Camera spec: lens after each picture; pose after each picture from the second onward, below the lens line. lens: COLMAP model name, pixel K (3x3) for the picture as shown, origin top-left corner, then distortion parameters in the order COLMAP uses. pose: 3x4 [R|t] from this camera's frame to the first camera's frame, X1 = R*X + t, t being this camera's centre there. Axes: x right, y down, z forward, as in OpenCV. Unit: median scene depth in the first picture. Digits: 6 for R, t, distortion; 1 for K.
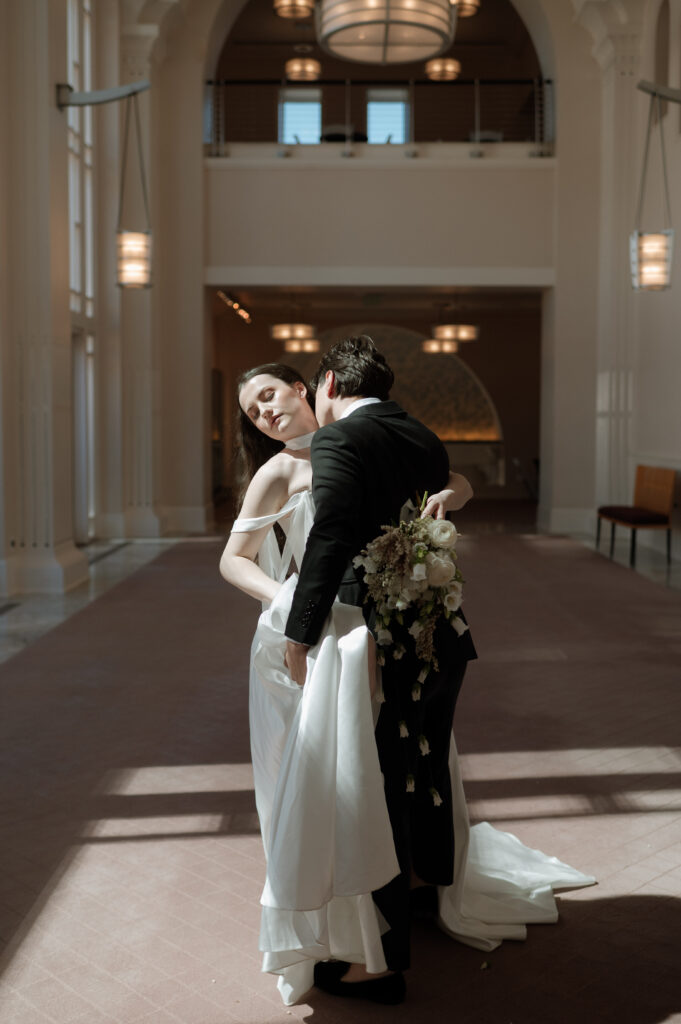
lens RADIAL K [[1394.6, 0, 341.5], [0, 1394.6, 510.4], [0, 0, 1]] dist [0.003111, 0.019818]
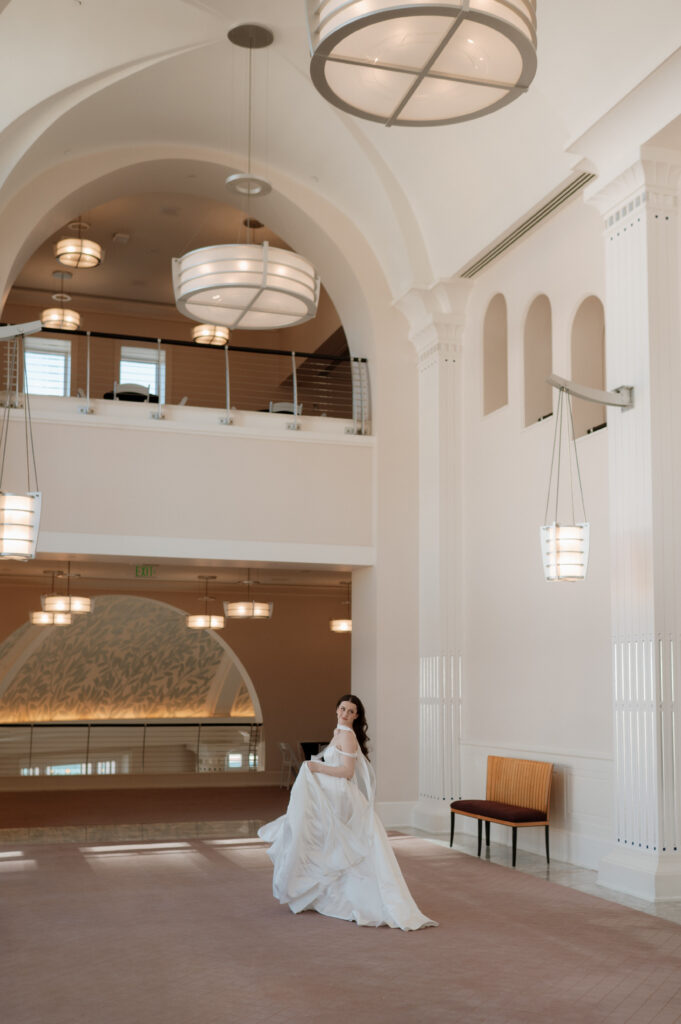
lens RADIAL K [[1394.6, 0, 341.5], [0, 1394.6, 510.4], [0, 0, 1]] dist [0.003111, 0.019818]
pose [[0.918661, 0.047568, 0.392173, -0.247419], [0.022569, 0.984783, -0.172315, -0.033220], [-0.394402, 0.167150, 0.903608, 0.132991]]
